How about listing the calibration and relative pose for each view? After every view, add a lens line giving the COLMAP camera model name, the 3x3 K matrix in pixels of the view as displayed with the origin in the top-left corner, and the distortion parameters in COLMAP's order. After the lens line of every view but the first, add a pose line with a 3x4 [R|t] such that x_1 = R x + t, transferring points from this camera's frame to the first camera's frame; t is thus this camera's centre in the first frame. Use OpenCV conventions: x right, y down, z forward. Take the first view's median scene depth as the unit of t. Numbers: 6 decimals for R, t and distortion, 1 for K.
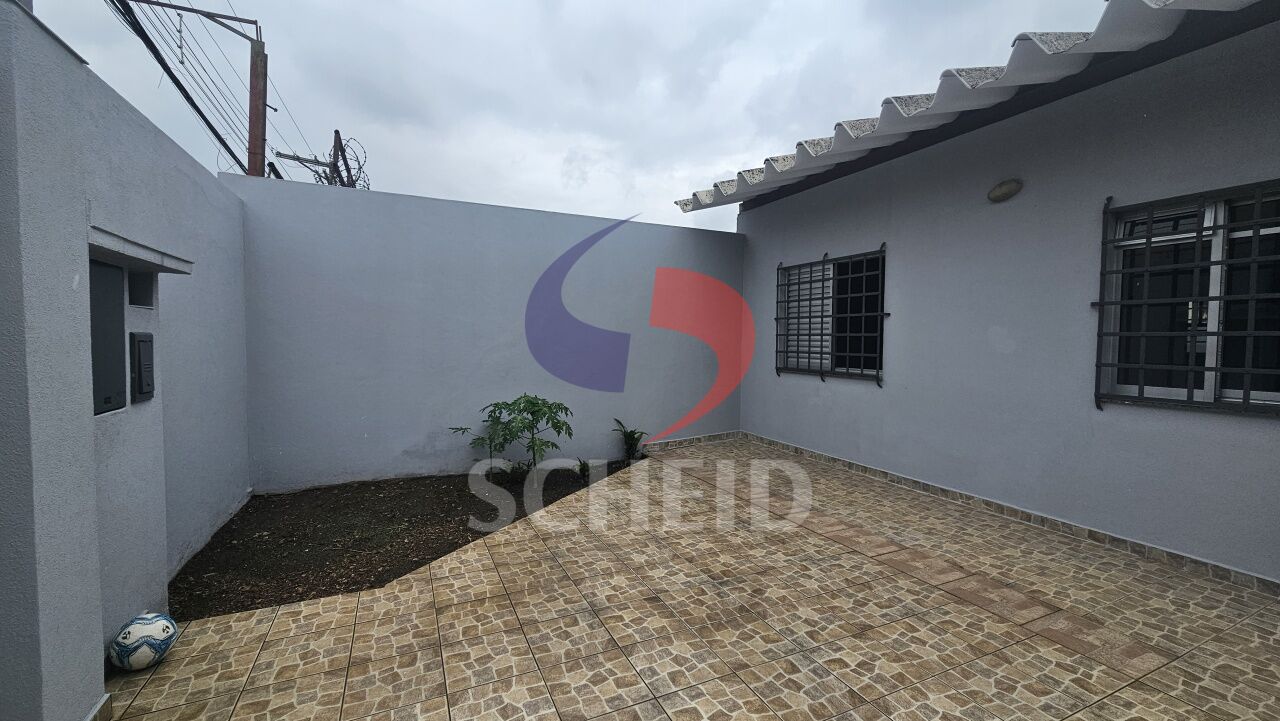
lens RADIAL K [[524.3, 0, 639.2], [0, 524.3, 360.7], [0, 0, 1]] dist [0.000283, 0.000086]
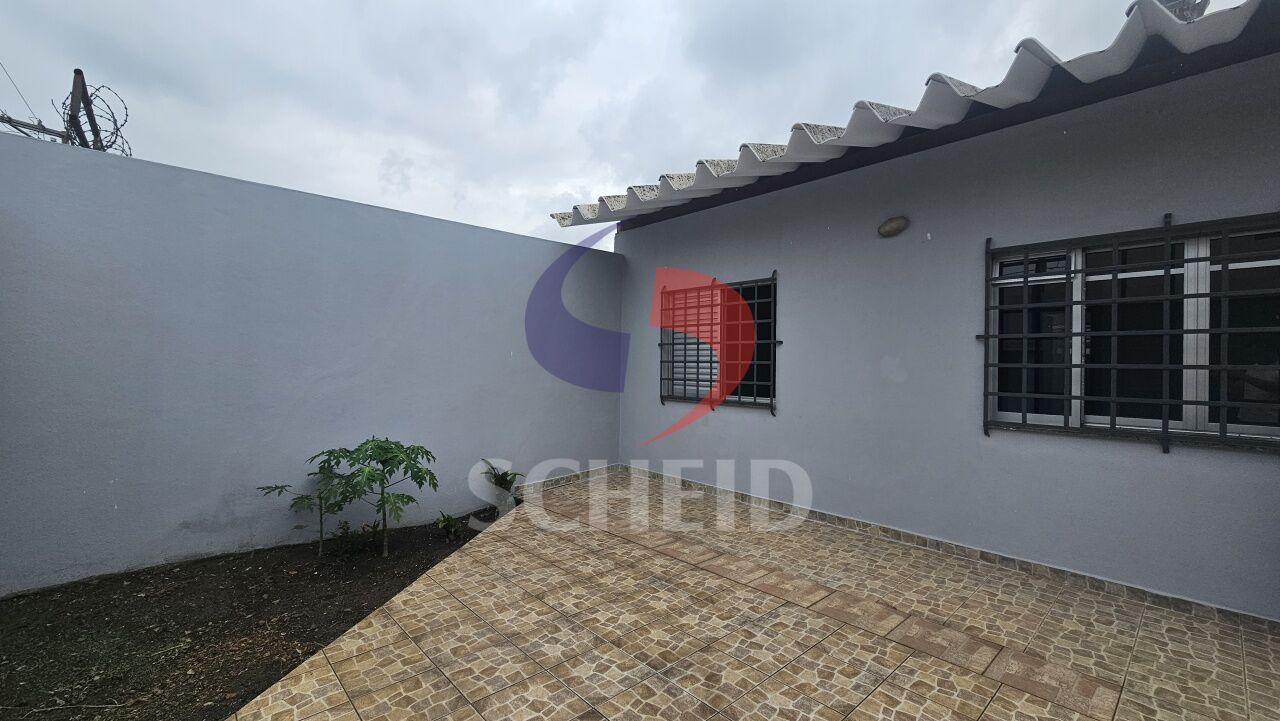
lens RADIAL K [[524.3, 0, 640.4], [0, 524.3, 359.9], [0, 0, 1]] dist [0.000283, 0.000086]
pose [[0.953062, 0.003860, 0.302749, -0.091580], [0.009388, 0.999061, -0.042293, -0.017797], [-0.302628, 0.043150, 0.952131, 0.156378]]
